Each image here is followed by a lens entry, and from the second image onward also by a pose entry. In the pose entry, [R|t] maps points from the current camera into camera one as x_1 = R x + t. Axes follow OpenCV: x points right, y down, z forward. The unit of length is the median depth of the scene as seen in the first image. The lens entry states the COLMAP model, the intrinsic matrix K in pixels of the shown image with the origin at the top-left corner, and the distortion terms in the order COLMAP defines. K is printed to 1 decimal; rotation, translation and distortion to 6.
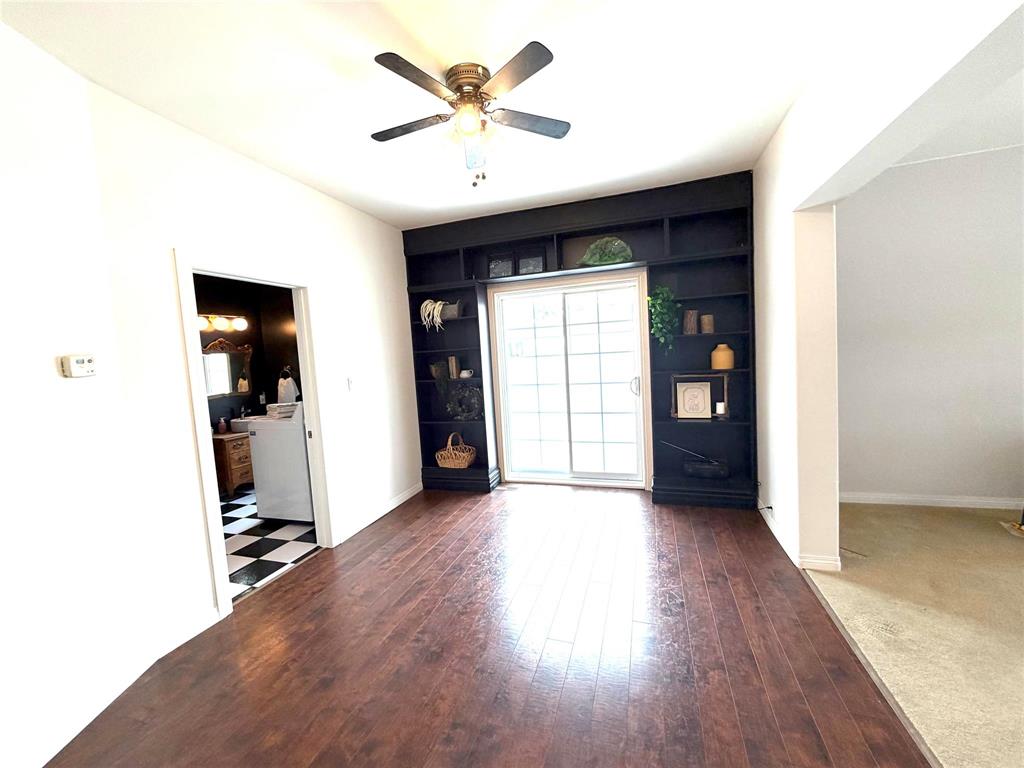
lens RADIAL K [[410.6, 0, 509.6], [0, 410.6, 385.2], [0, 0, 1]] dist [0.001443, 0.000017]
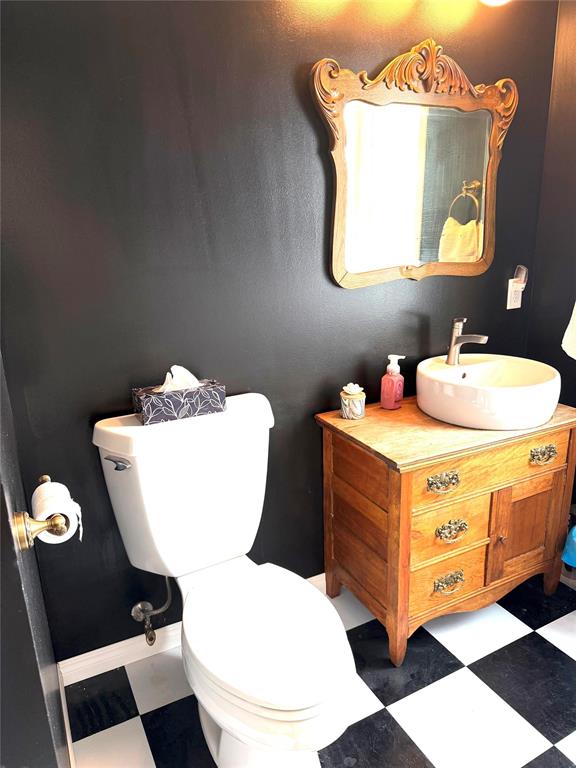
lens RADIAL K [[541.1, 0, 291.5], [0, 541.1, 376.0], [0, 0, 1]] dist [0.036374, -0.006209]
pose [[0.727566, 0.214341, -0.651695, -0.487806], [-0.068158, 0.967824, 0.242222, 0.009015], [0.682644, -0.131814, 0.718765, 0.658653]]
